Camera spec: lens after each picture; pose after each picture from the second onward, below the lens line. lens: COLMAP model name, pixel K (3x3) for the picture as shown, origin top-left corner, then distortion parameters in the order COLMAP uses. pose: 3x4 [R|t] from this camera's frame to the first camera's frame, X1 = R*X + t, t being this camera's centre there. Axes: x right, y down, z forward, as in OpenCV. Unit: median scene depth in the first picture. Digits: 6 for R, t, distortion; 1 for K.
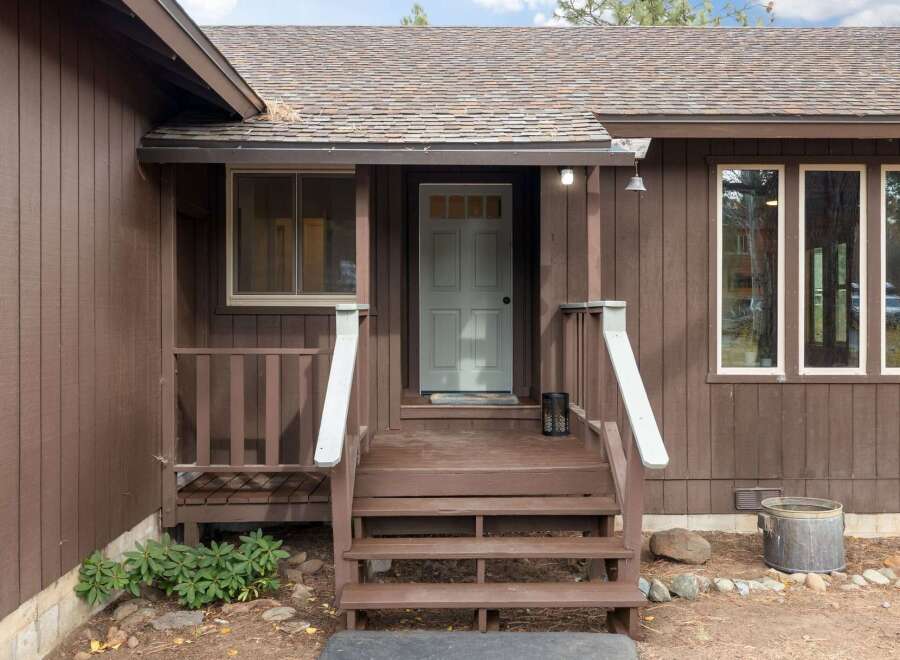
lens RADIAL K [[866.6, 0, 452.6], [0, 866.6, 325.7], [0, 0, 1]] dist [-0.002875, 0.000000]
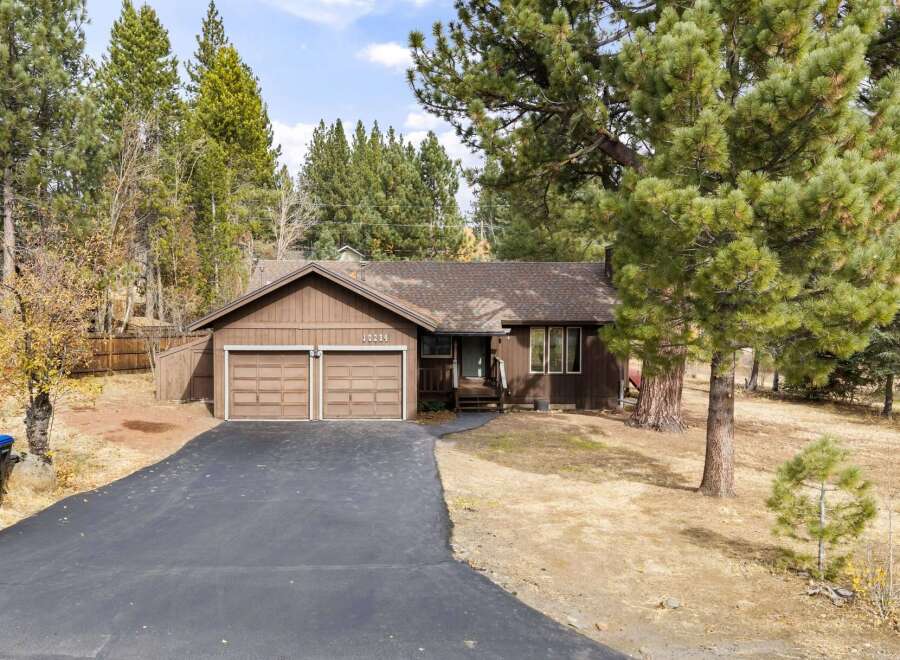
lens RADIAL K [[866.6, 0, 450.9], [0, 866.6, 330.3], [0, 0, 1]] dist [-0.002875, 0.000000]
pose [[0.999720, 0.003618, 0.023381, -0.277111], [-0.004685, 0.998942, 0.045750, -0.480295], [-0.023191, -0.045847, 0.998679, -4.579138]]
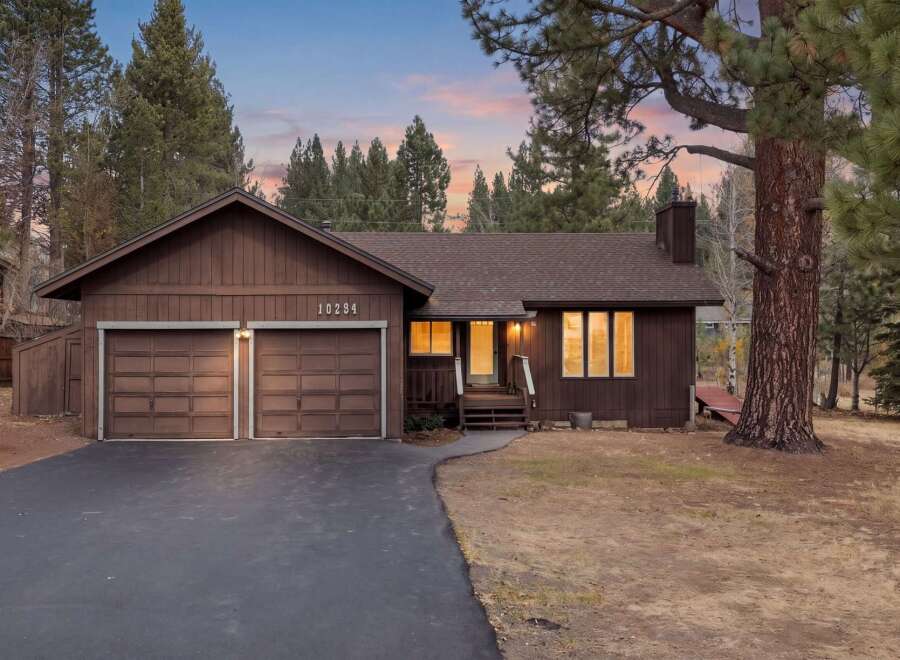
lens RADIAL K [[866.6, 0, 447.3], [0, 866.6, 332.2], [0, 0, 1]] dist [-0.002875, 0.000000]
pose [[0.999323, -0.003041, 0.036657, -0.307254], [0.003133, 0.999992, -0.002464, -0.129463], [-0.036649, 0.002577, 0.999325, -2.870292]]
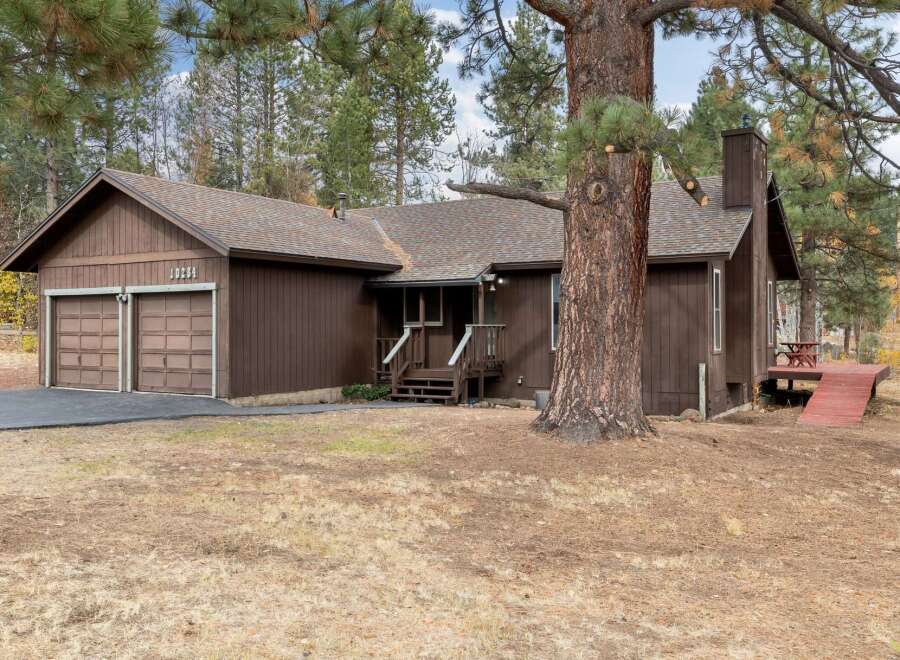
lens RADIAL K [[866.6, 0, 449.8], [0, 866.6, 325.9], [0, 0, 1]] dist [-0.002875, 0.000000]
pose [[0.851205, -0.002881, -0.524825, 1.943795], [-0.000080, 0.999984, -0.005619, -0.005092], [0.524833, 0.004825, 0.851191, -2.046647]]
